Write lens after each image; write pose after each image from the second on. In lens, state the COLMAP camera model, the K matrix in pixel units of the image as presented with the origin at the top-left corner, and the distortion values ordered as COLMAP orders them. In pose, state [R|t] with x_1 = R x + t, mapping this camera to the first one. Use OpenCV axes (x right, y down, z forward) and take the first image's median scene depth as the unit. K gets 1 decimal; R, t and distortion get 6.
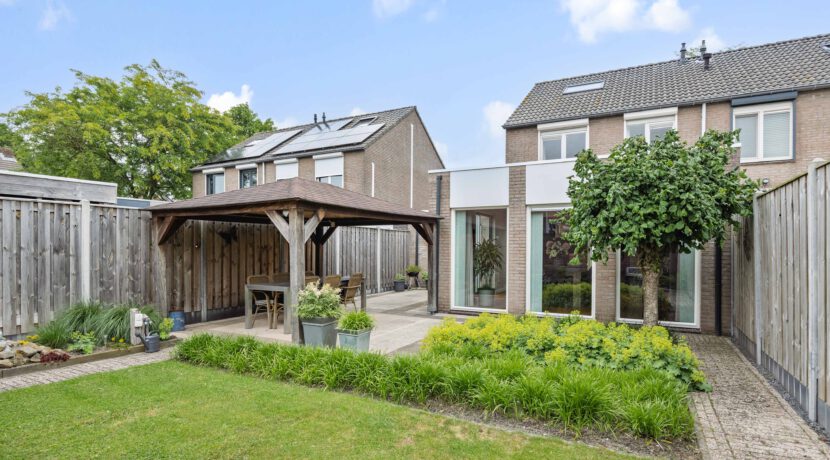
lens RADIAL K [[428.2, 0, 422.2], [0, 428.2, 249.6], [0, 0, 1]] dist [-0.000669, 0.000413]
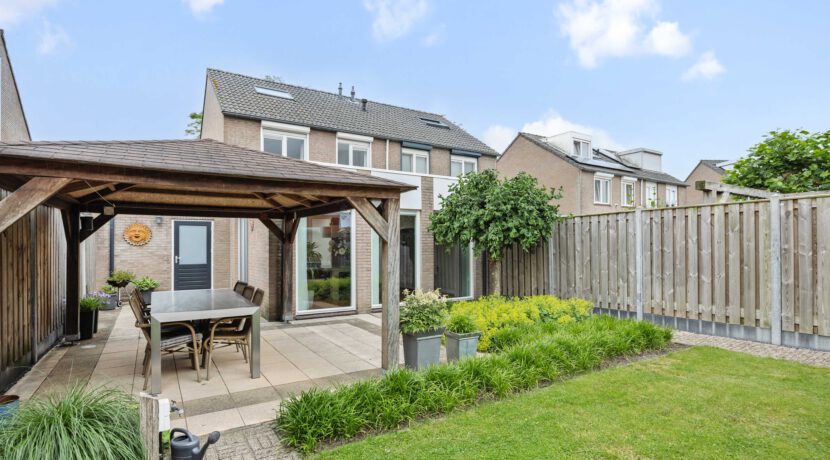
lens RADIAL K [[427.6, 0, 415.8], [0, 427.6, 231.6], [0, 0, 1]] dist [-0.001725, -0.000113]
pose [[0.502761, 0.028180, 0.863966, -0.457241], [0.006314, 0.999322, -0.036269, -0.001299], [-0.864402, 0.023690, 0.502242, 0.254345]]
